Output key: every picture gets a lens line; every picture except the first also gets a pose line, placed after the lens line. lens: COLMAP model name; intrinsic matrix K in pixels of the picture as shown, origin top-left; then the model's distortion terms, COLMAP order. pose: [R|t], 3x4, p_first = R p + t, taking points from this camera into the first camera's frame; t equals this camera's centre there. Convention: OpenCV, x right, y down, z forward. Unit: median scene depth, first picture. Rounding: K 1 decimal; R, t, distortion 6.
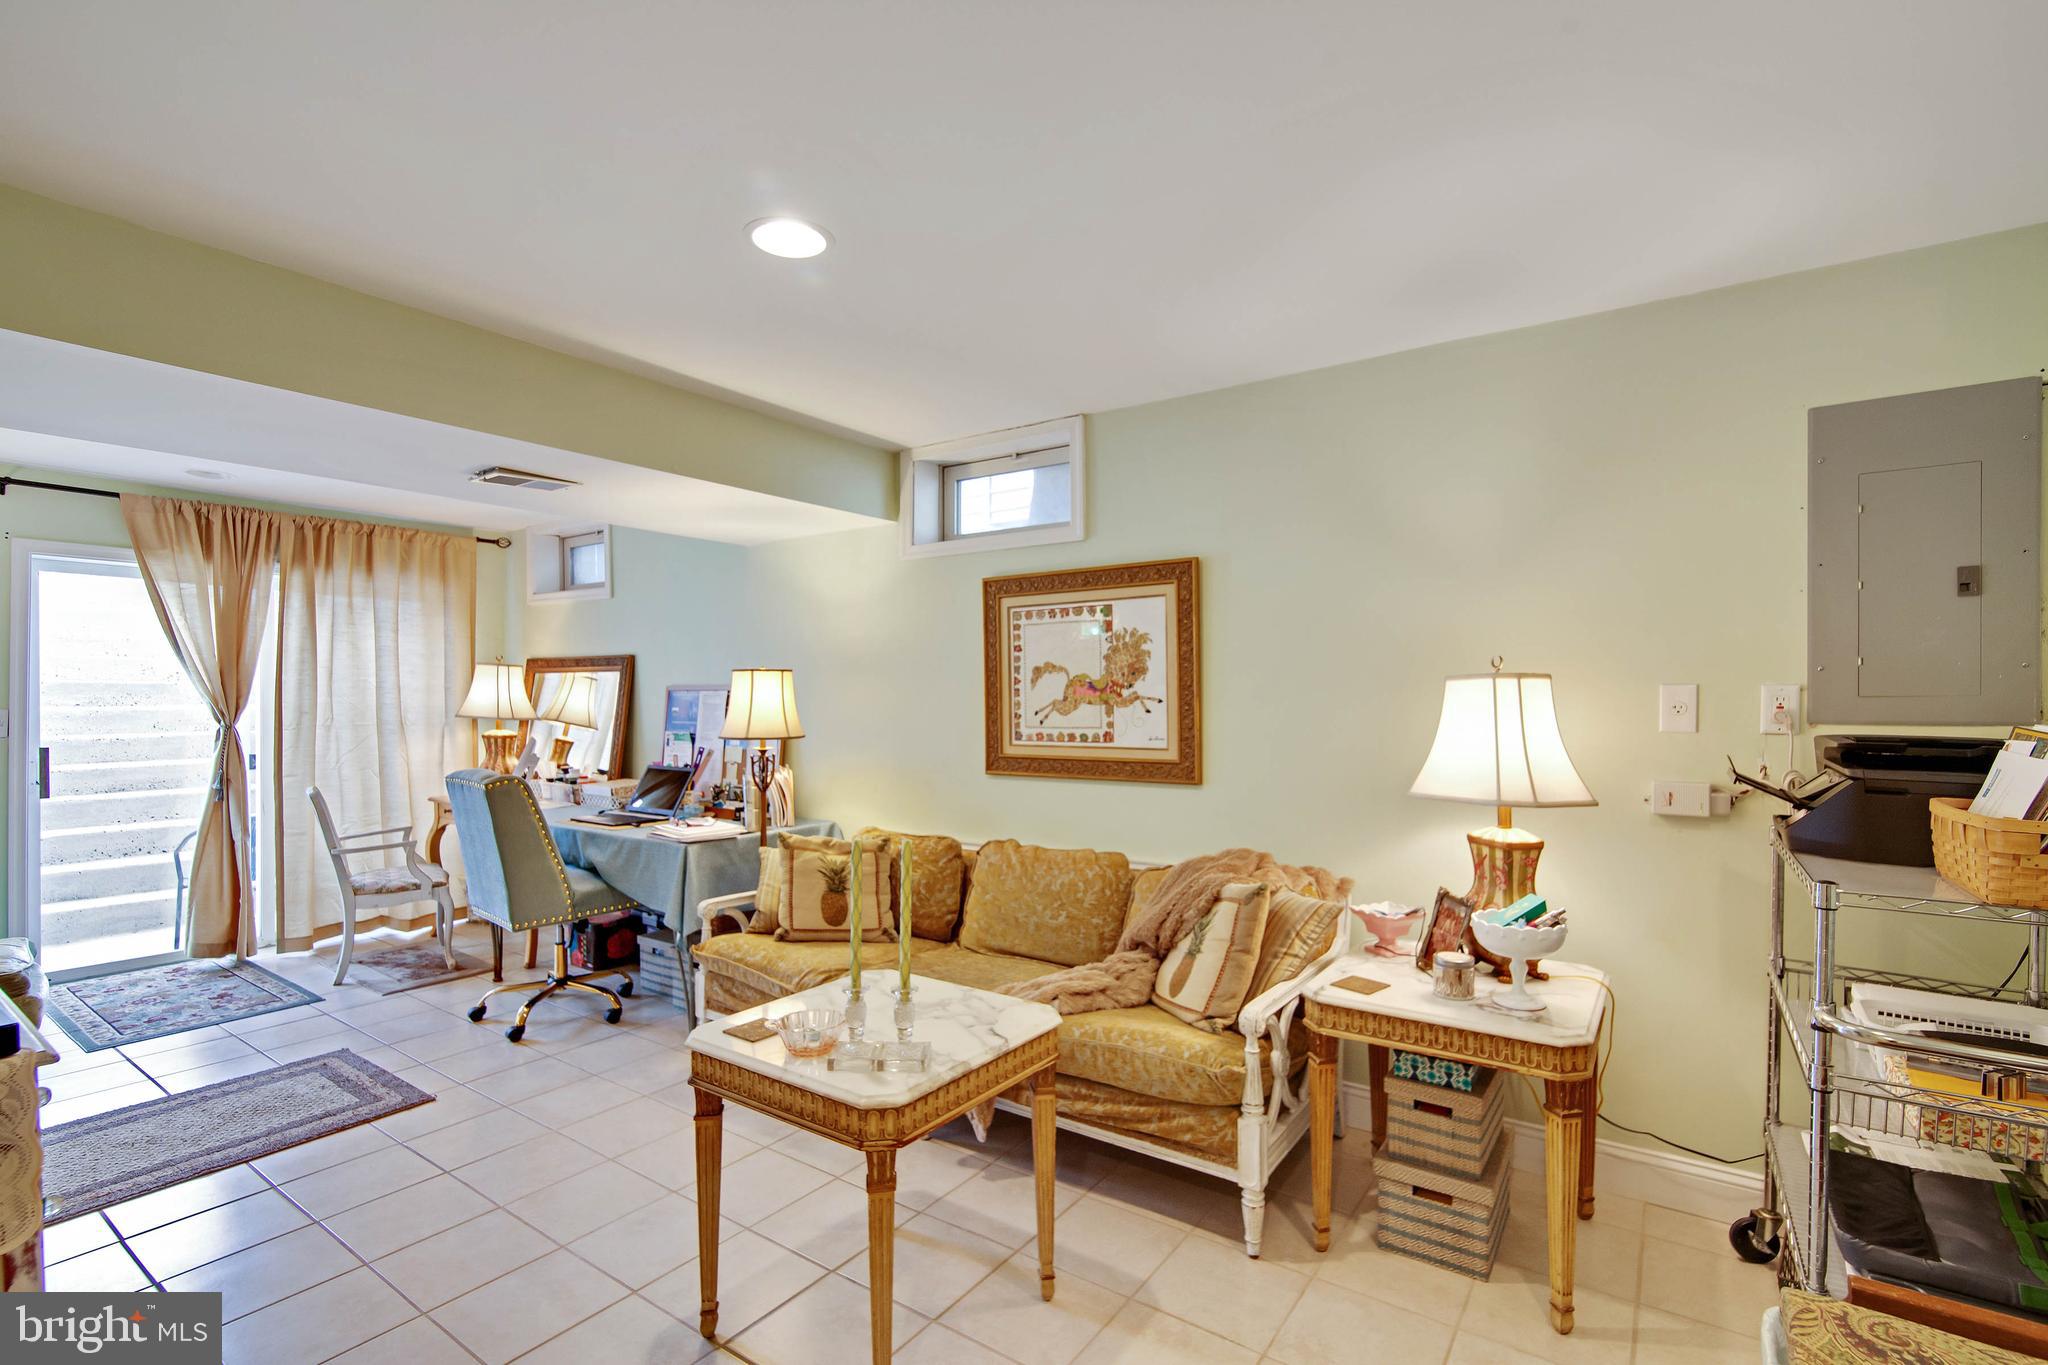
lens RADIAL K [[951.9, 0, 1020.3], [0, 951.9, 706.7], [0, 0, 1]] dist [-0.001073, 0.000379]
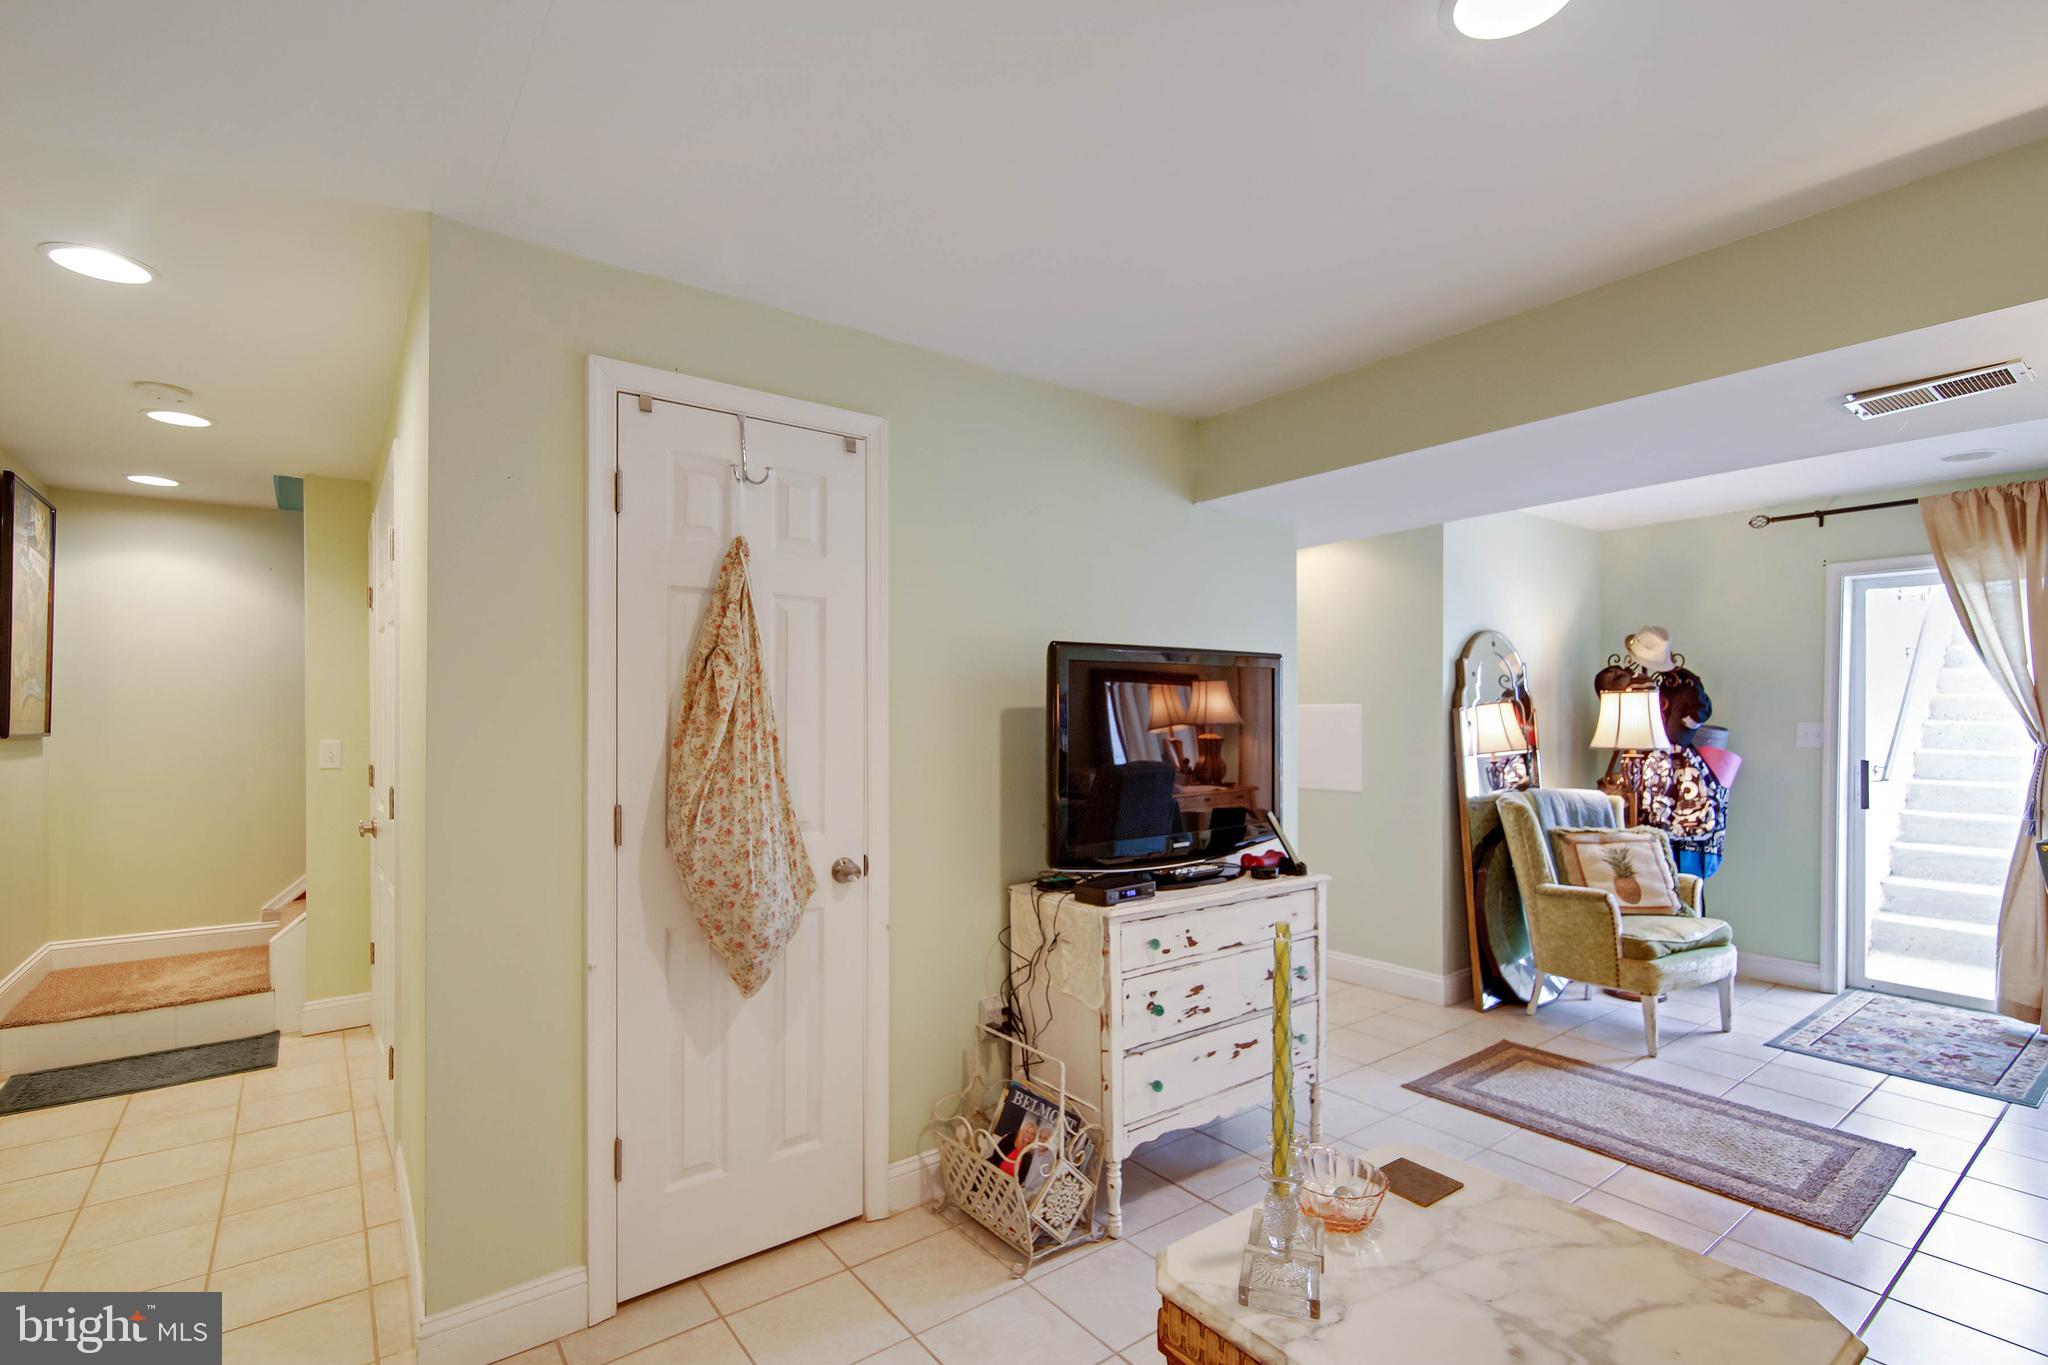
lens RADIAL K [[951.9, 0, 1020.3], [0, 951.9, 706.7], [0, 0, 1]] dist [-0.001073, 0.000379]
pose [[-0.308156, 0.001155, -0.951335, 0.247503], [-0.007831, 0.999962, 0.003751, -0.011660], [0.951304, 0.008606, -0.308136, 0.450694]]
